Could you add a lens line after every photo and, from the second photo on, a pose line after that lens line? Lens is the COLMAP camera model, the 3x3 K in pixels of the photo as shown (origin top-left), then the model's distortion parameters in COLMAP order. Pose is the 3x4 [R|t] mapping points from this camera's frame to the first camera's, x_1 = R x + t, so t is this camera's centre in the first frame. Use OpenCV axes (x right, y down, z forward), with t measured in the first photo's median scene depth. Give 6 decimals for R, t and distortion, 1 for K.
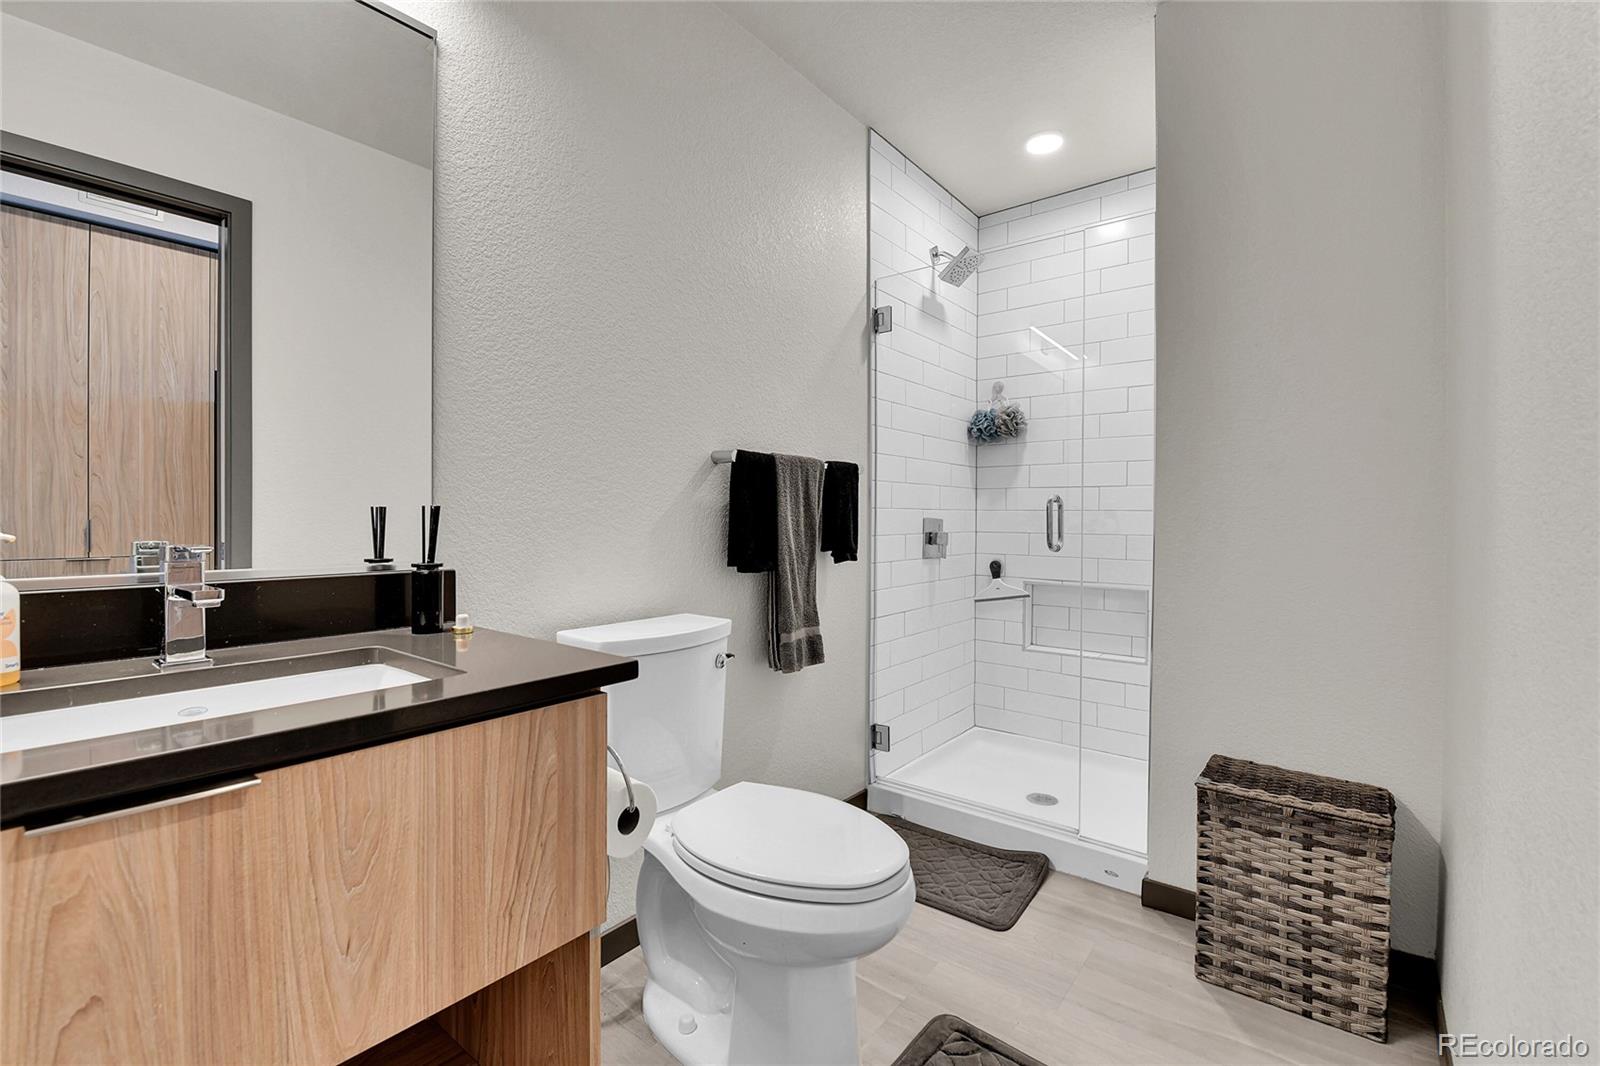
lens RADIAL K [[691.9, 0, 801.4], [0, 691.9, 523.5], [0, 0, 1]] dist [-0.009586, -0.006083]
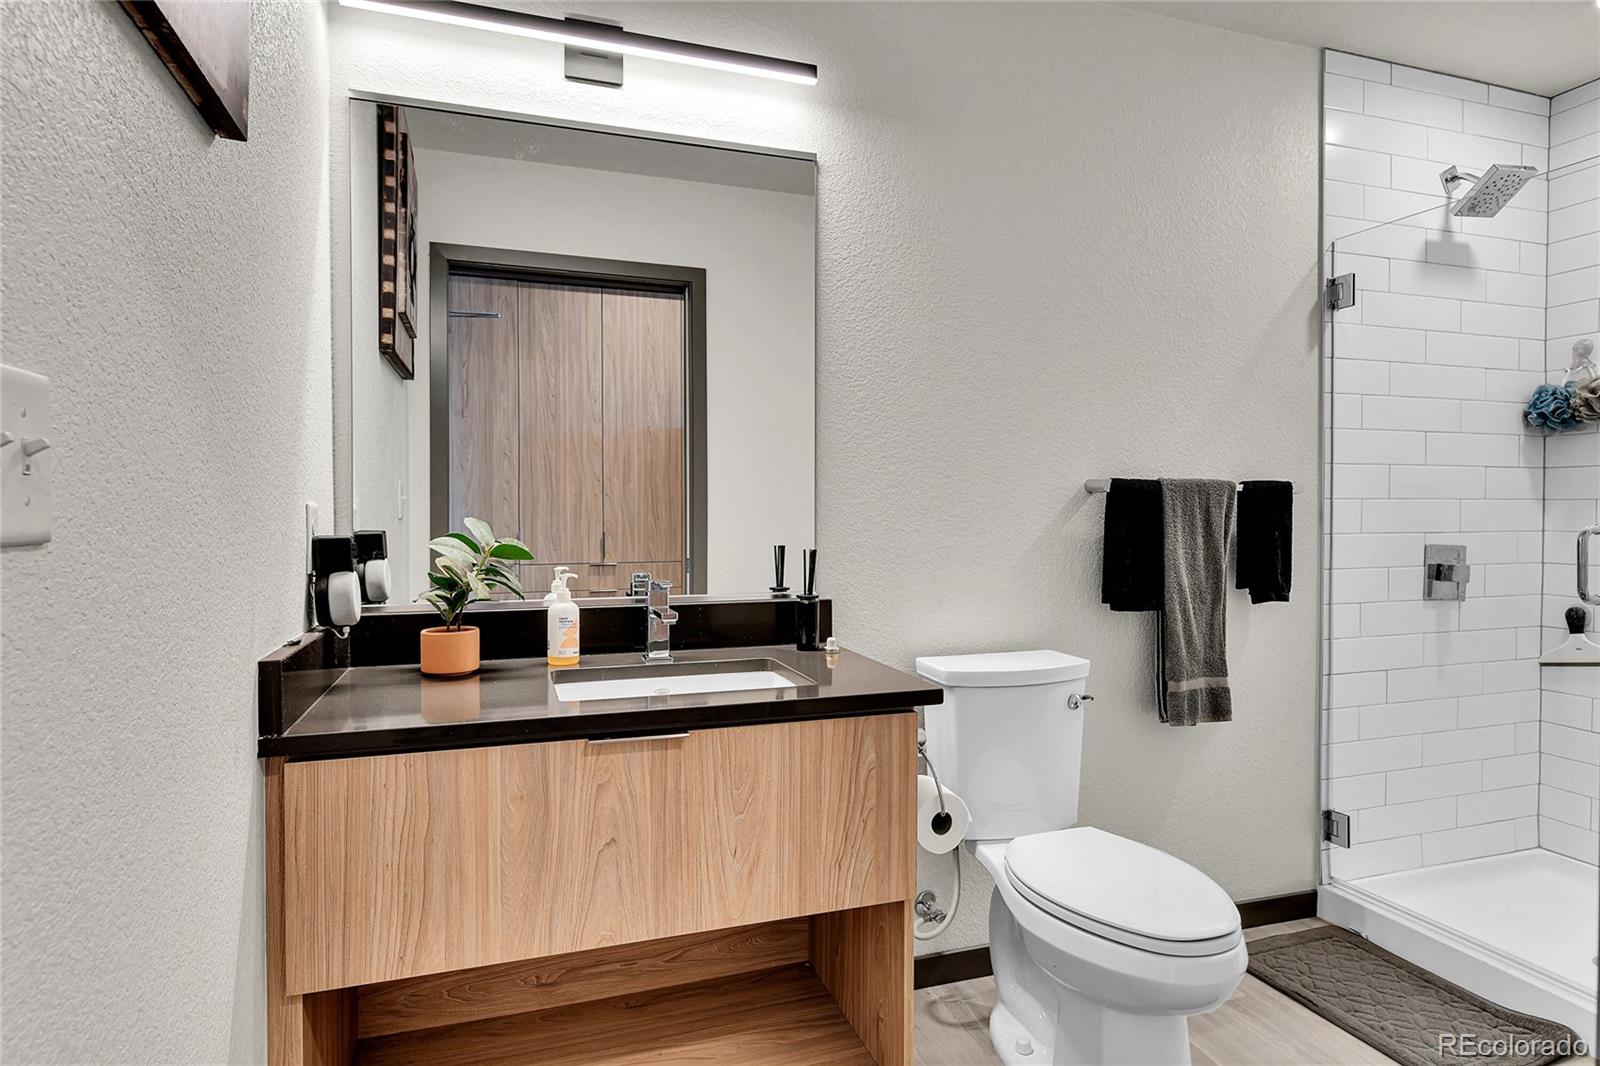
lens RADIAL K [[865.4, 0, 800.0], [0, 865.4, 528.9], [0, 0, 1]] dist [0.003939, -0.000495]
pose [[0.835285, 0.004979, -0.549795, 0.201361], [-0.001436, 0.999975, 0.006875, -0.047446], [0.549816, -0.004953, 0.835271, -0.208188]]
